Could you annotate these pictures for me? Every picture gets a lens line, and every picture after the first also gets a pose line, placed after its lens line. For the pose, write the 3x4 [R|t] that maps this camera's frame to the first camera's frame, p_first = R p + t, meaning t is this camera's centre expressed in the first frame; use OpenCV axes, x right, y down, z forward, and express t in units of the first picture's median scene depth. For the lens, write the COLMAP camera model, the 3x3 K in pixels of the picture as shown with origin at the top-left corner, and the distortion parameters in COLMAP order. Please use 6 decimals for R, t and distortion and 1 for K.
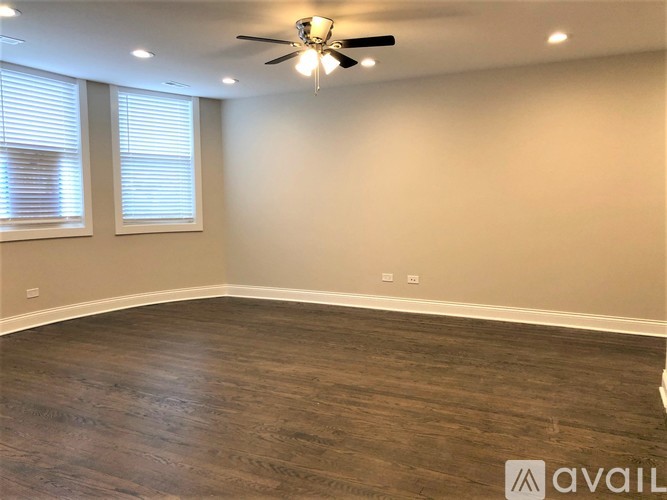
lens RADIAL K [[543.1, 0, 333.5], [0, 543.1, 250.0], [0, 0, 1]] dist [0.034009, -0.039318]
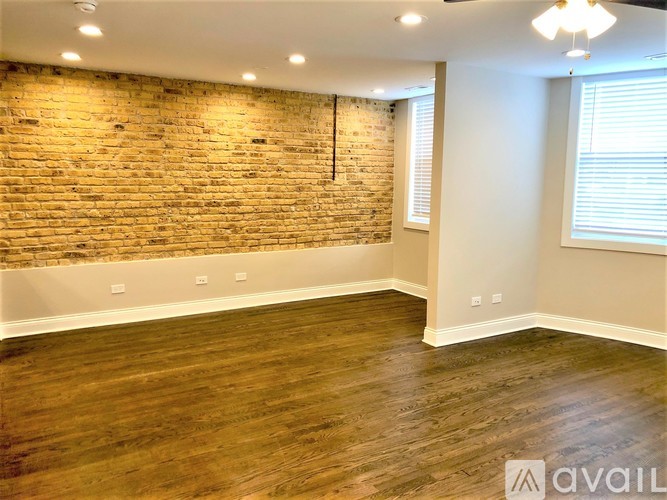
lens RADIAL K [[543.1, 0, 333.5], [0, 543.1, 250.0], [0, 0, 1]] dist [0.034009, -0.039318]
pose [[-0.519480, 0.111009, -0.847241, 0.626977], [-0.092574, 0.978378, 0.184952, -0.177168], [0.849453, 0.174511, -0.497971, 1.095316]]
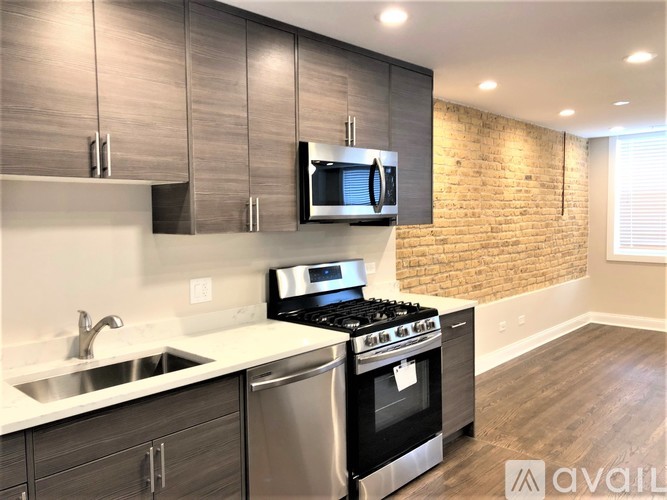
lens RADIAL K [[543.1, 0, 333.5], [0, 543.1, 250.0], [0, 0, 1]] dist [0.034009, -0.039318]
pose [[-0.273835, 0.067221, -0.959425, 1.001024], [-0.077525, 0.992766, 0.091684, -0.069838], [0.958647, 0.099485, -0.266643, -0.025930]]
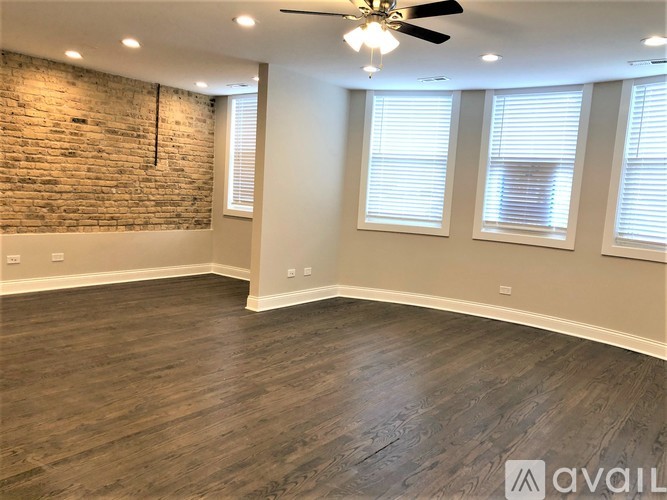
lens RADIAL K [[543.1, 0, 333.5], [0, 543.1, 250.0], [0, 0, 1]] dist [0.034009, -0.039318]
pose [[-0.189838, 0.098037, -0.976908, 0.808734], [-0.152723, 0.979942, 0.128020, -0.122398], [0.969864, 0.173500, -0.171058, 1.119918]]
